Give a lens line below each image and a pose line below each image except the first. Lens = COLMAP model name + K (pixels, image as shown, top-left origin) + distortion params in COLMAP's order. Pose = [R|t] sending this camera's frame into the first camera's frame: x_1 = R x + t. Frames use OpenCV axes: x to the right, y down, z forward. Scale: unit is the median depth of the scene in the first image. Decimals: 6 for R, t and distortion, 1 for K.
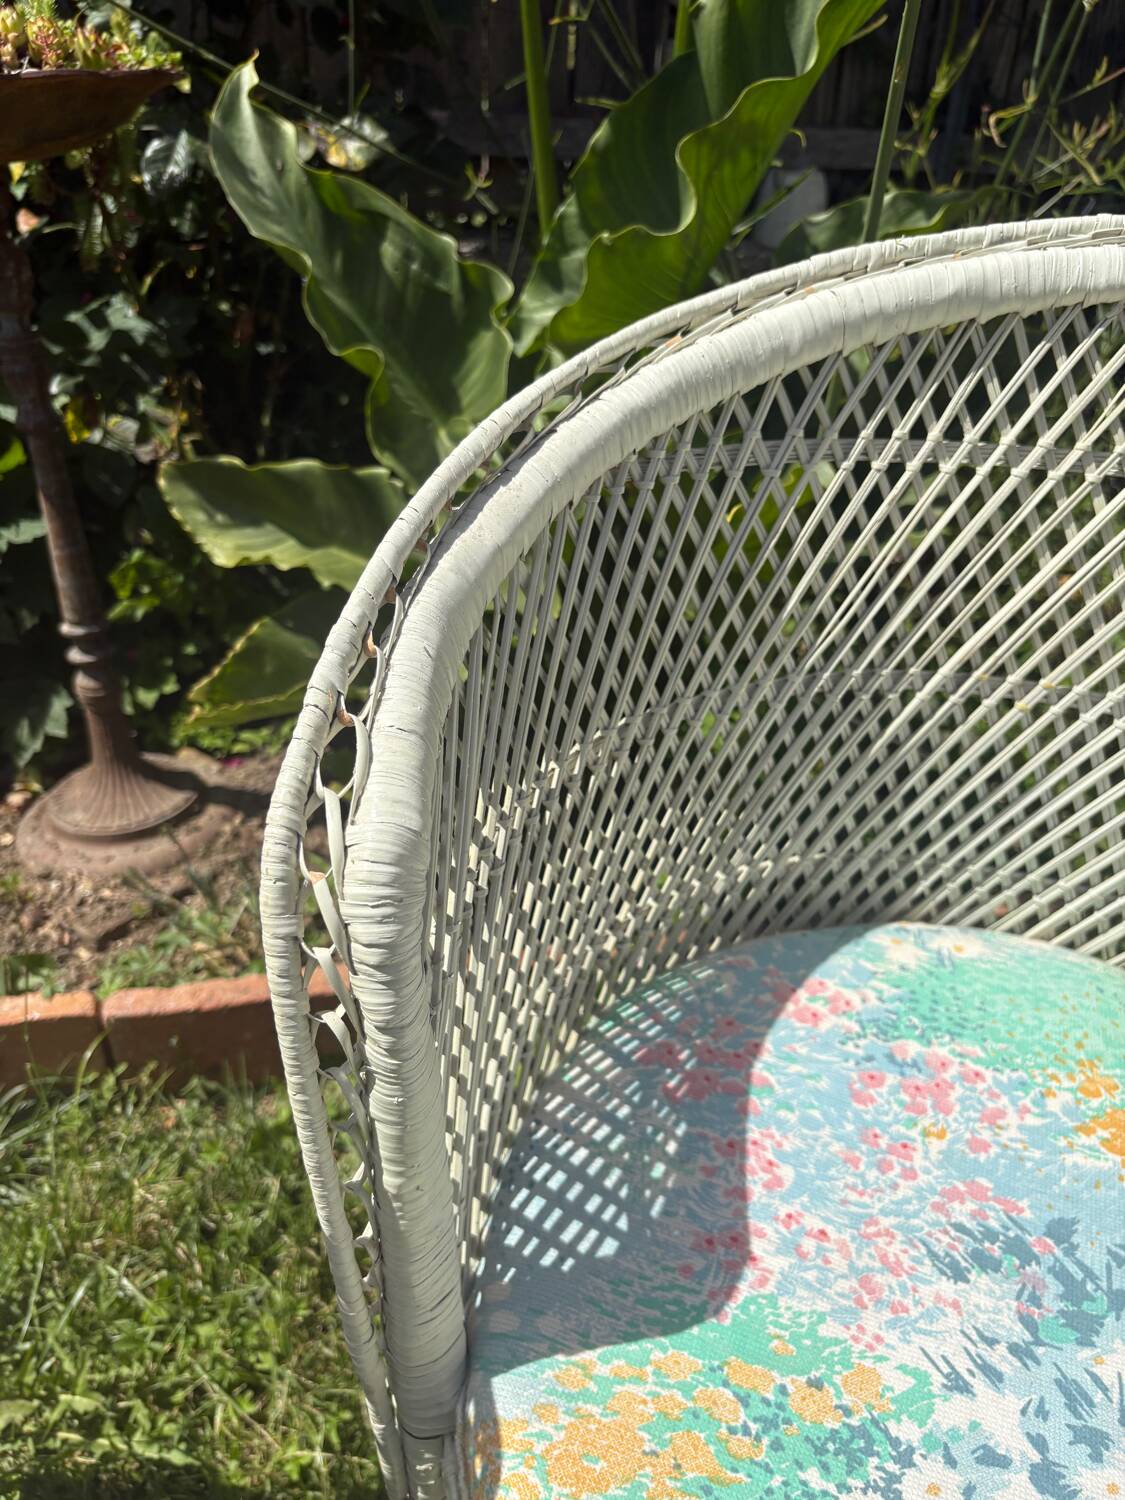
lens RADIAL K [[1156.5, 0, 565.4], [0, 1156.5, 749.1], [0, 0, 1]] dist [0.038169, -0.056398]
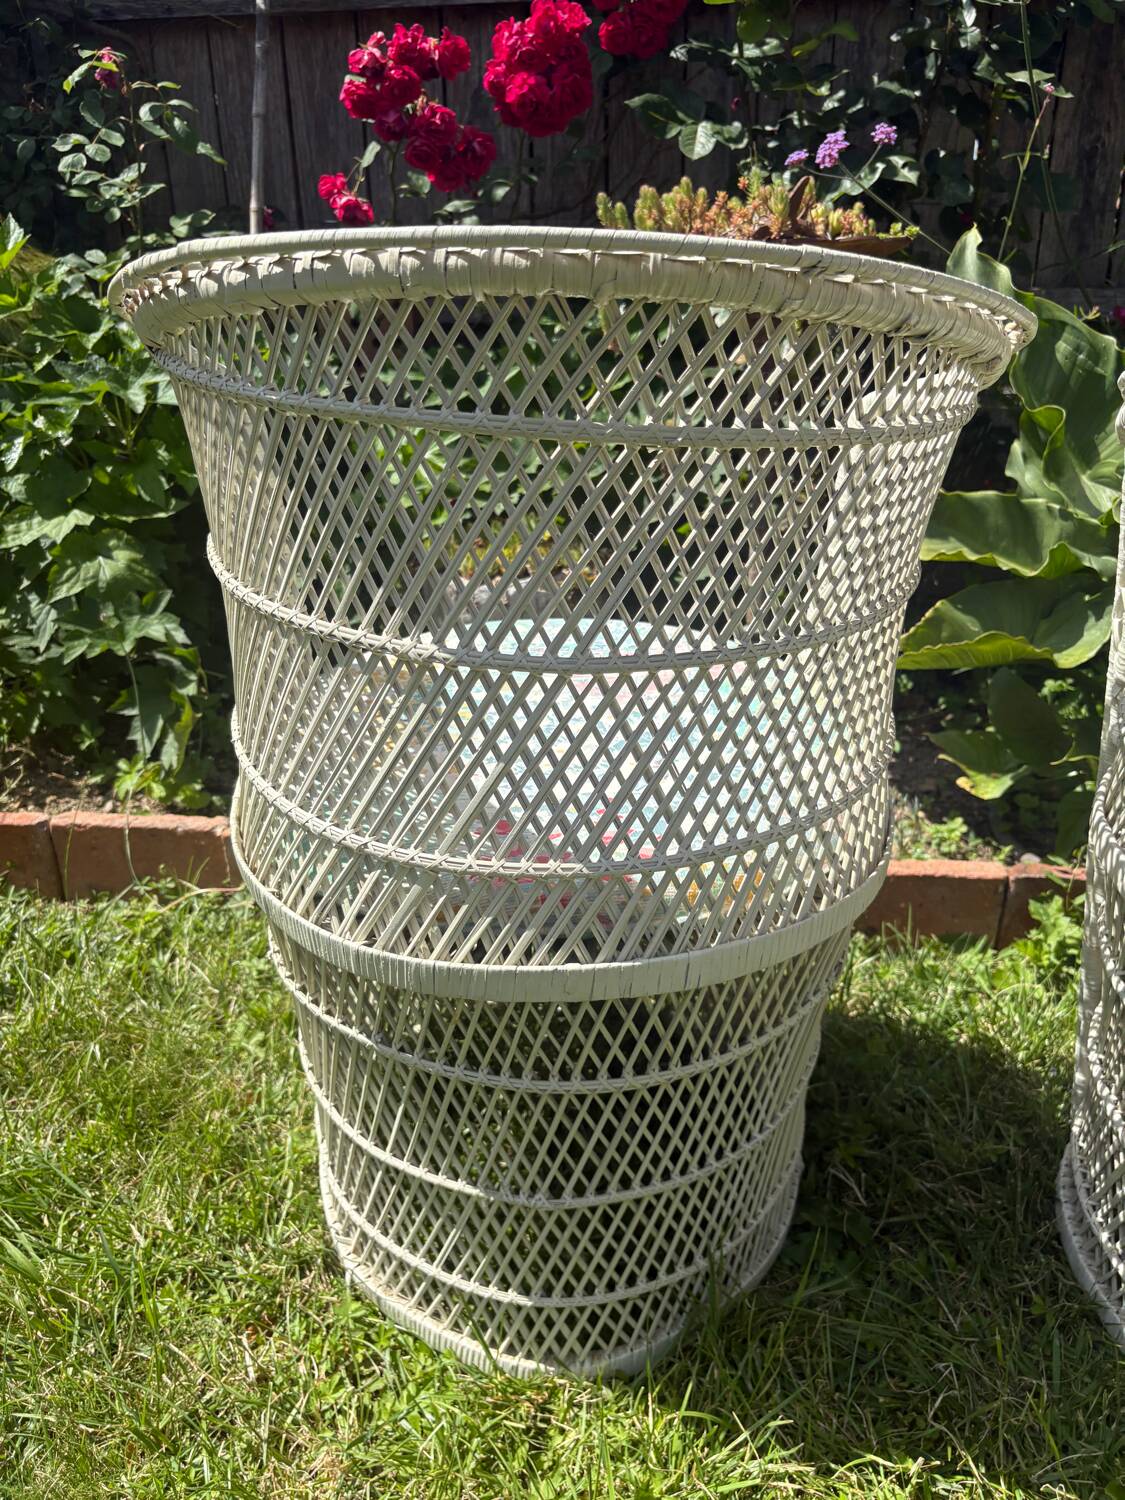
lens RADIAL K [[1156.5, 0, 569.8], [0, 1156.5, 749.7], [0, 0, 1]] dist [0.038169, -0.056398]
pose [[0.952789, 0.072068, -0.294955, -0.499056], [-0.118409, 0.982703, -0.142387, 0.602283], [0.279592, 0.170590, 0.944843, -0.784191]]
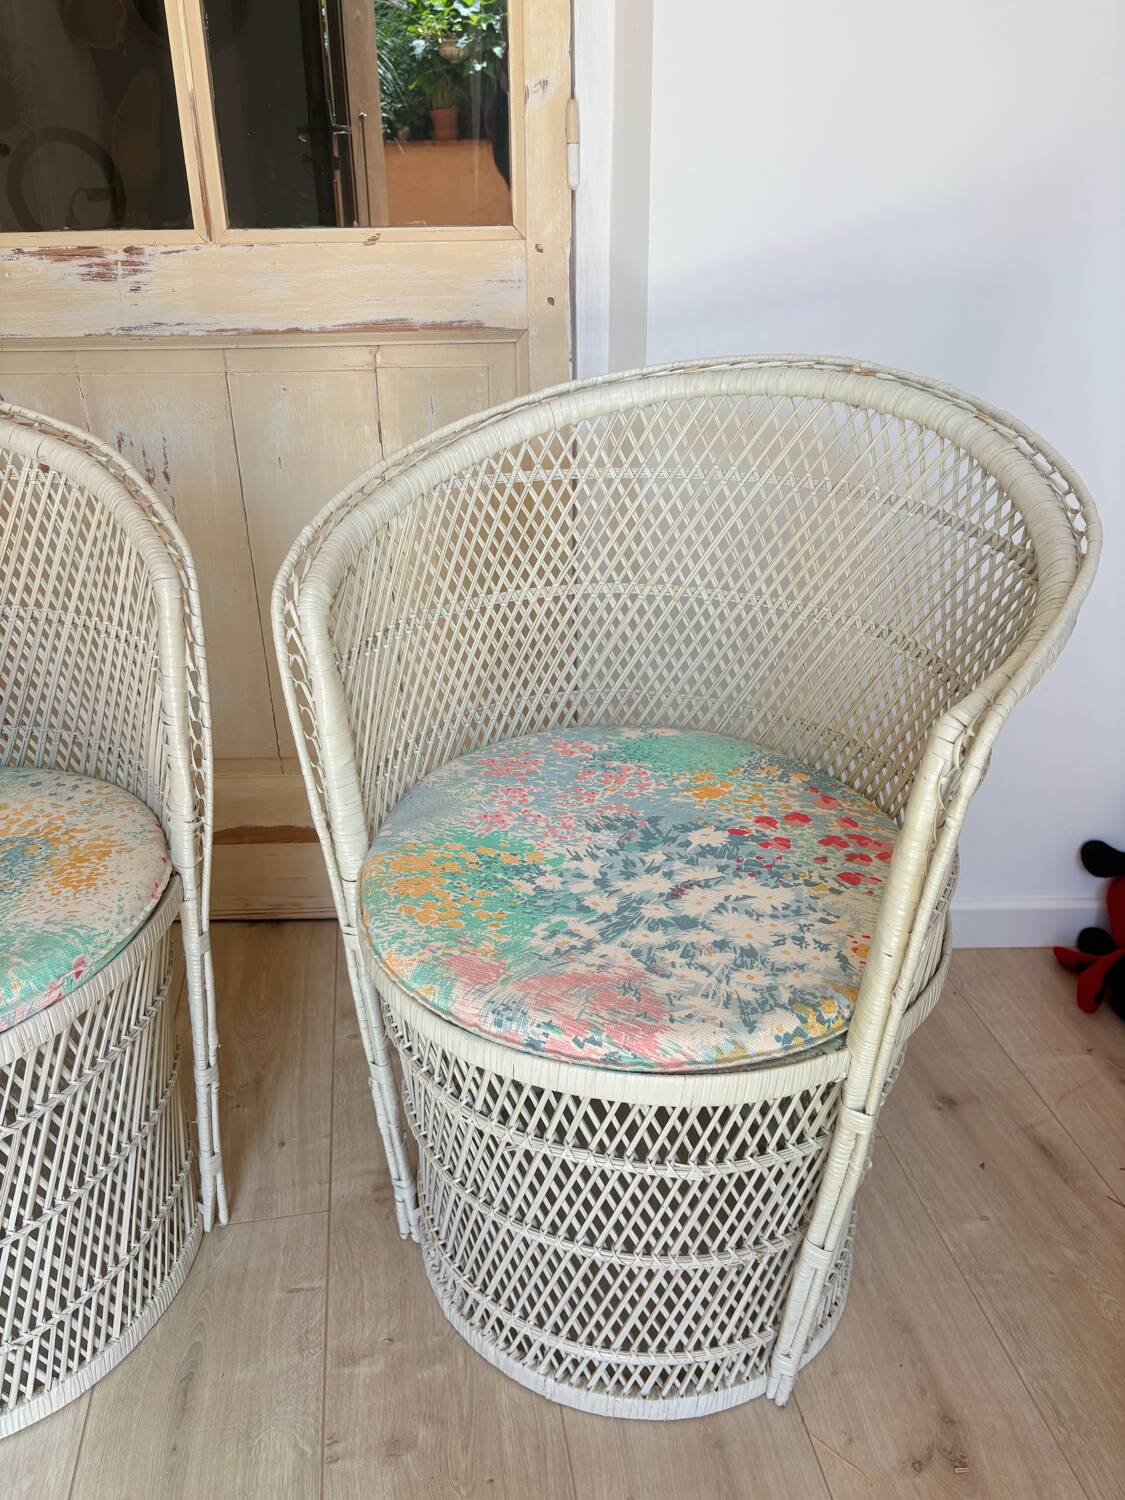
lens RADIAL K [[1156.5, 0, 523.5], [0, 1156.5, 763.5], [0, 0, 1]] dist [0.038169, -0.056398]
pose [[0.982090, -0.018241, -0.187525, 0.545681], [-0.003070, 0.993621, -0.112729, 0.509427], [0.188386, 0.111286, 0.975770, -1.027935]]
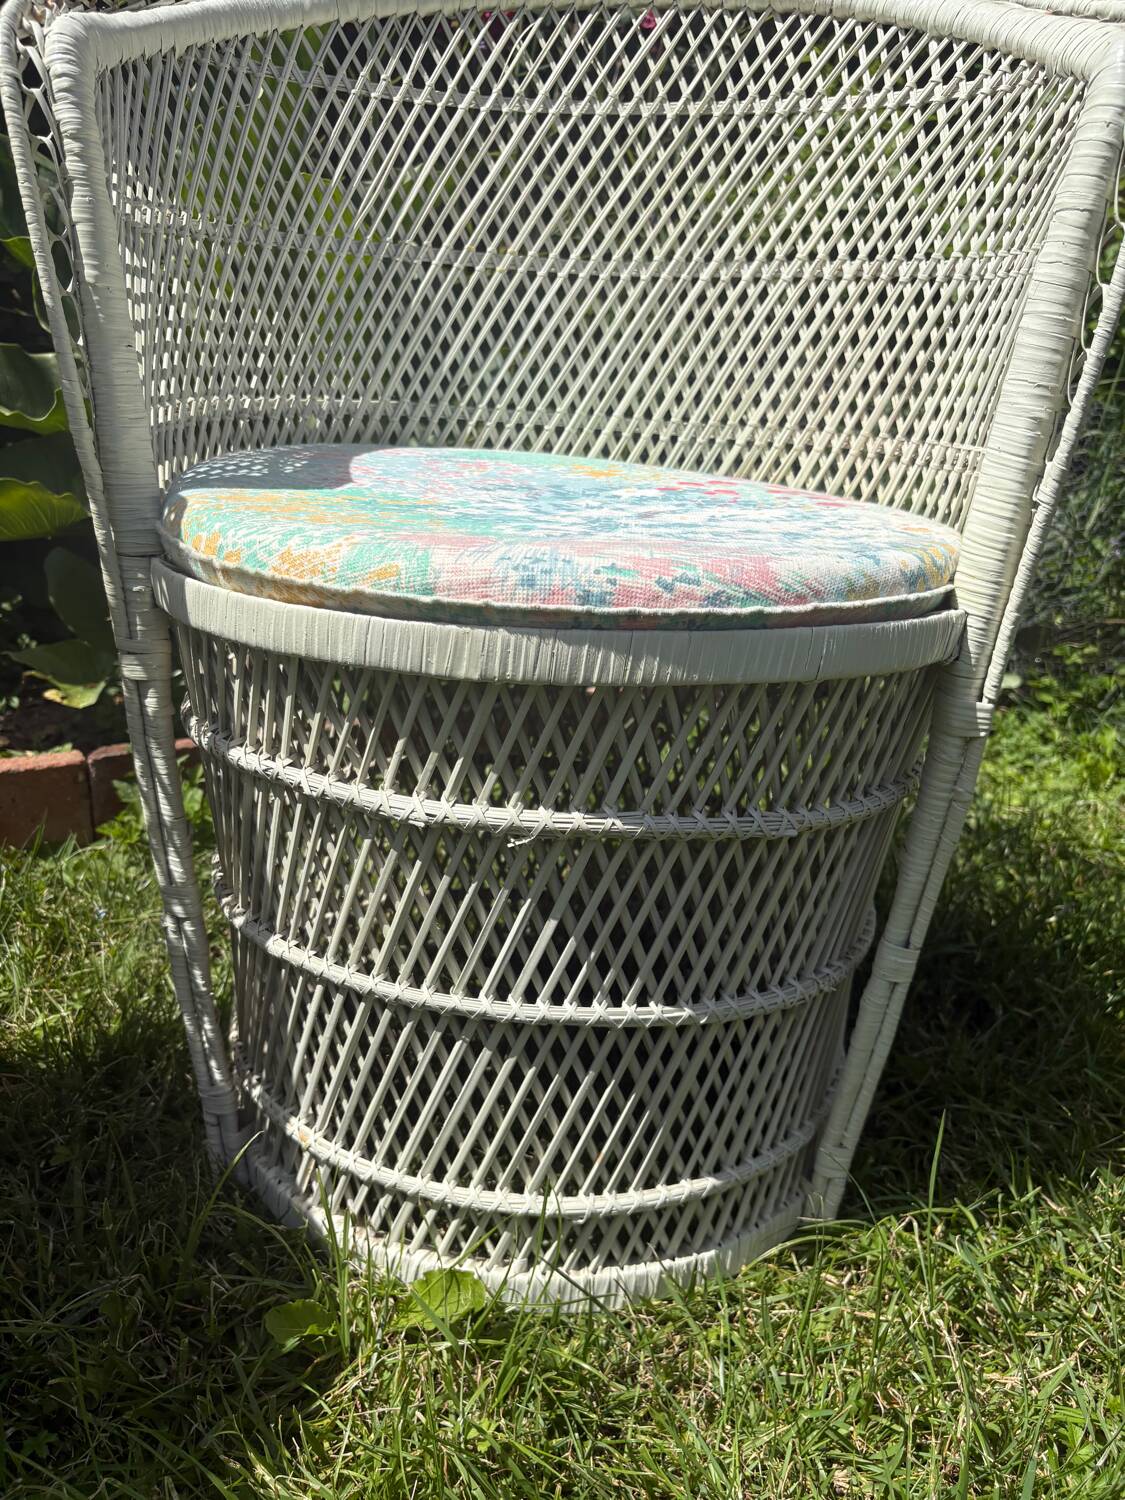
lens RADIAL K [[1156.5, 0, 567.4], [0, 1156.5, 754.2], [0, 0, 1]] dist [0.038169, -0.056398]
pose [[0.957032, -0.122632, 0.262777, -0.013539], [0.180338, 0.961326, -0.208161, 1.013025], [-0.227087, 0.246606, 0.942134, -0.363143]]
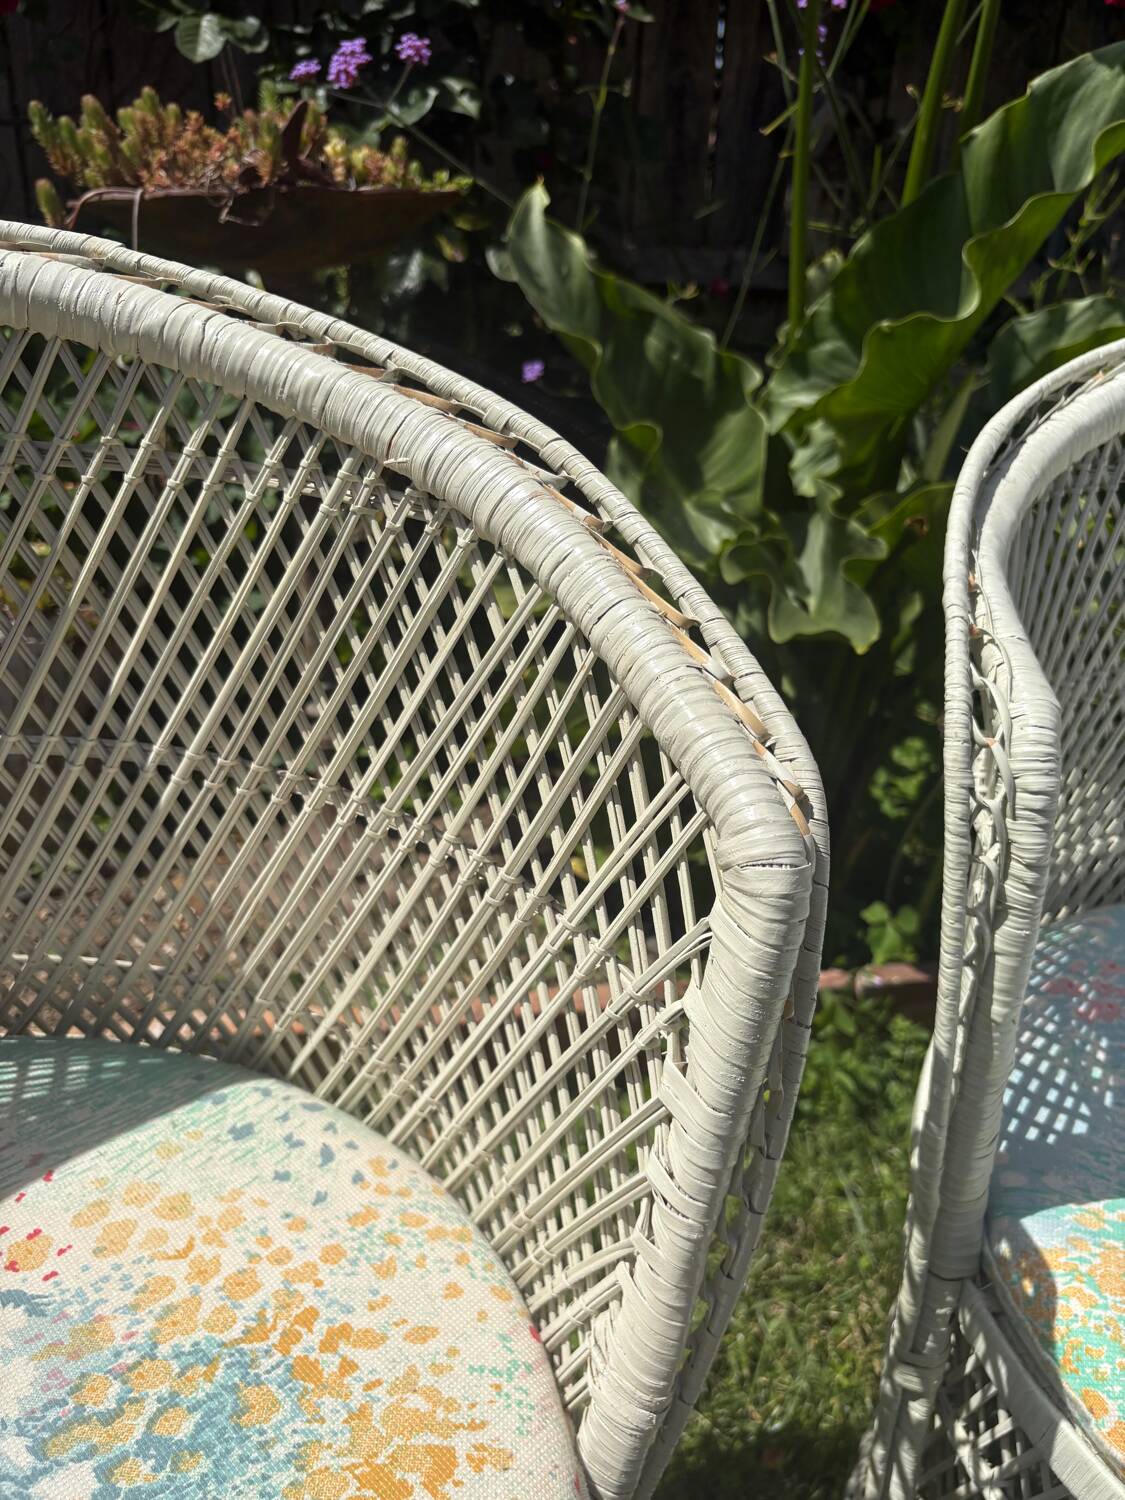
lens RADIAL K [[1156.5, 0, 568.0], [0, 1156.5, 747.6], [0, 0, 1]] dist [0.038169, -0.056398]
pose [[0.999913, 0.008492, -0.010074, -0.406057], [-0.009488, 0.994599, -0.103358, 0.154947], [0.009141, 0.103445, 0.994593, -0.171831]]
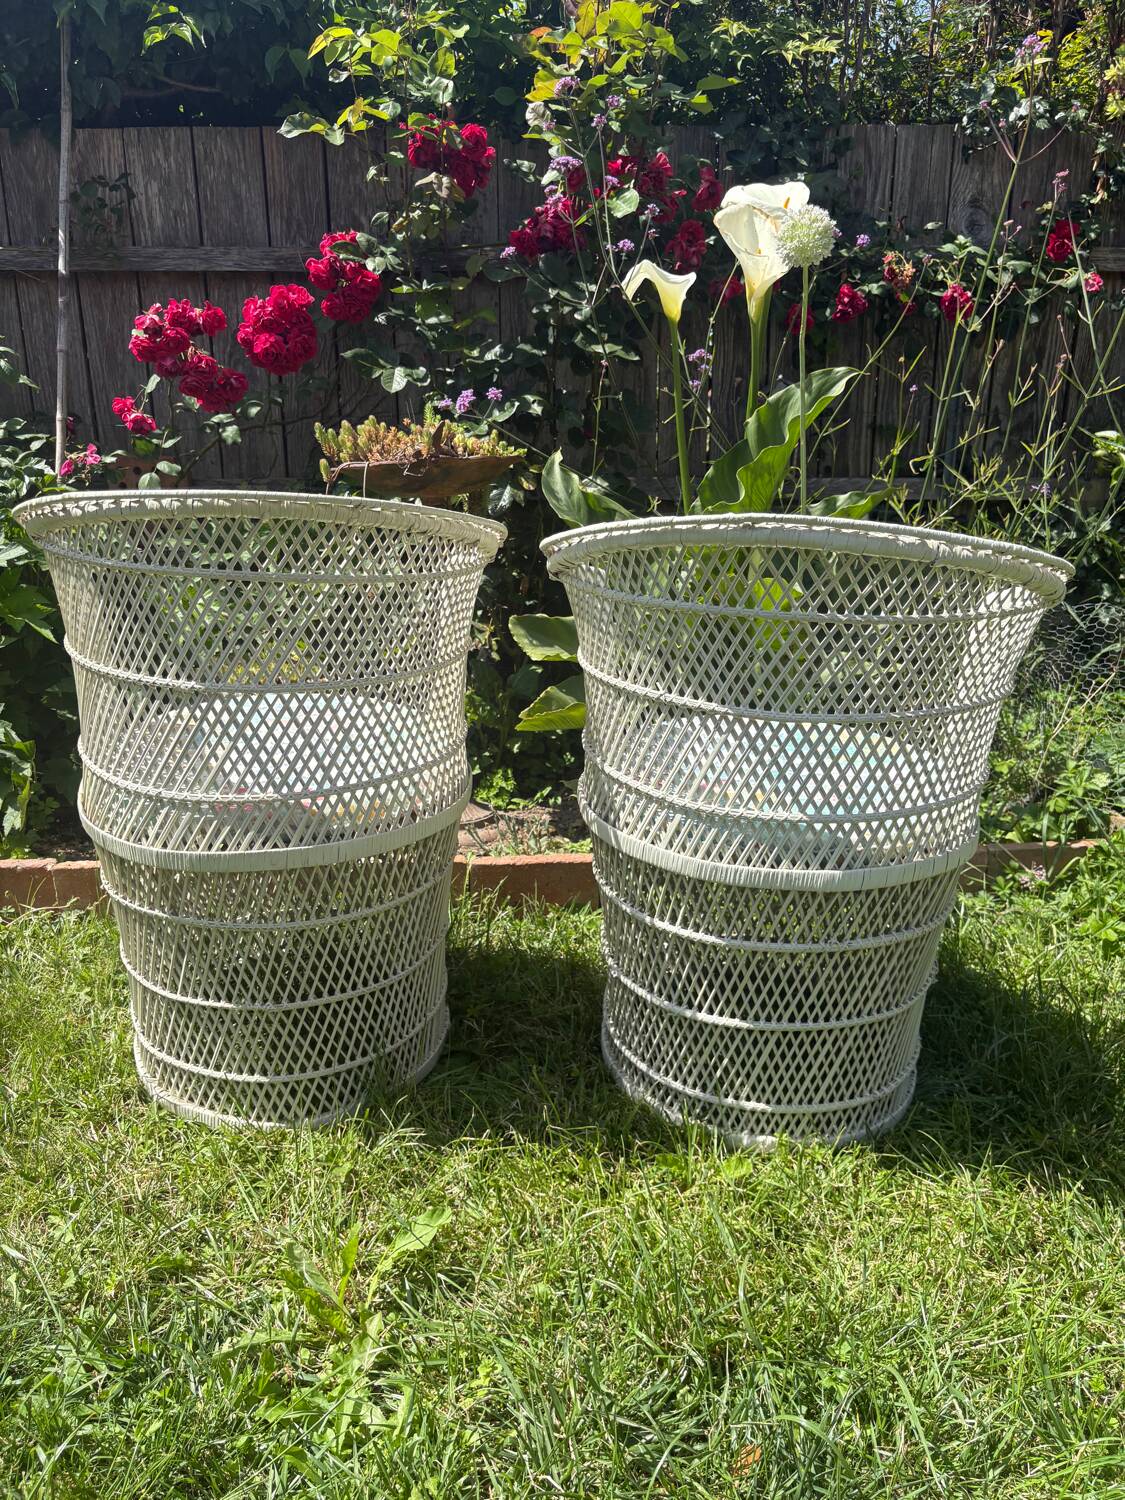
lens RADIAL K [[1156.5, 0, 554.1], [0, 1156.5, 765.6], [0, 0, 1]] dist [0.038169, -0.056398]
pose [[0.989250, -0.002167, -0.146218, 0.099602], [-0.037266, 0.963143, -0.266397, 1.127637], [0.141406, 0.268982, 0.952708, -1.855658]]
